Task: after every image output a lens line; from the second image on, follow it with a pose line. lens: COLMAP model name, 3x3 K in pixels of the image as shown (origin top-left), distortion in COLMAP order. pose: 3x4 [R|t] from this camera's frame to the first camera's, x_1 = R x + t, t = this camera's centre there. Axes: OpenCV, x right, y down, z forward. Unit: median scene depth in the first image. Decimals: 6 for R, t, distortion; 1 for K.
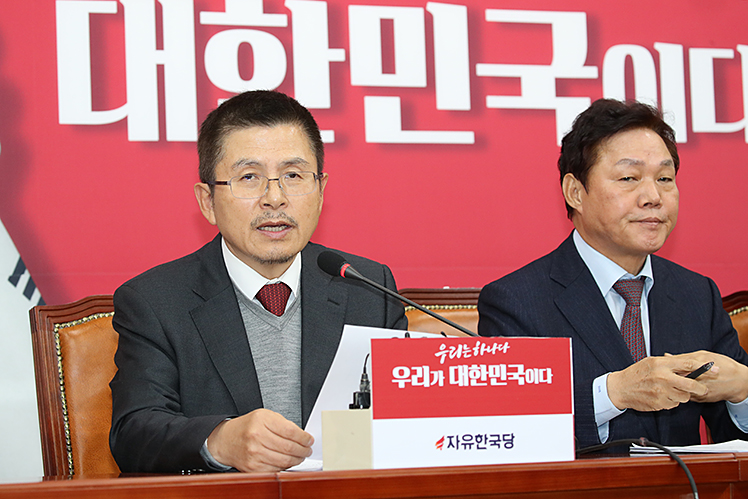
lens RADIAL K [[2784.8, 0, 374.0], [0, 2784.8, 249.5], [0, 0, 1]] dist [-0.034045, -0.662251]
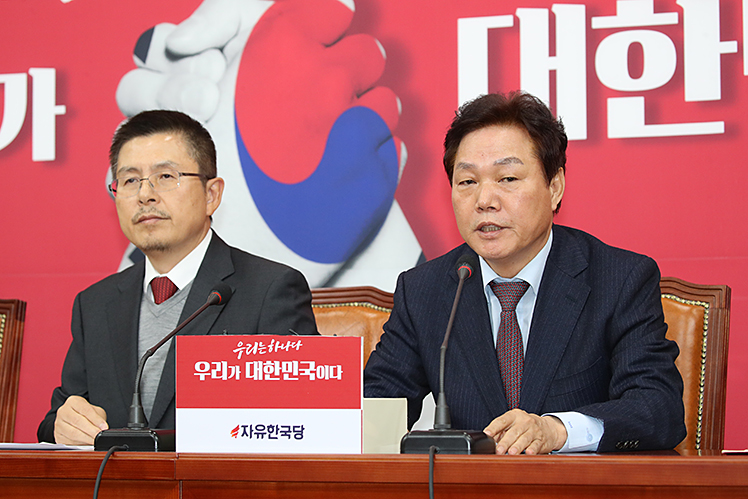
lens RADIAL K [[2644.9, 0, 374.0], [0, 2644.9, 249.5], [0, 0, 1]] dist [-0.142344, -3.862620]
pose [[0.657522, -0.010889, -0.753356, 0.596488], [0.026199, 0.999621, 0.008417, -0.006779], [0.752979, -0.025272, 0.657559, 0.252228]]
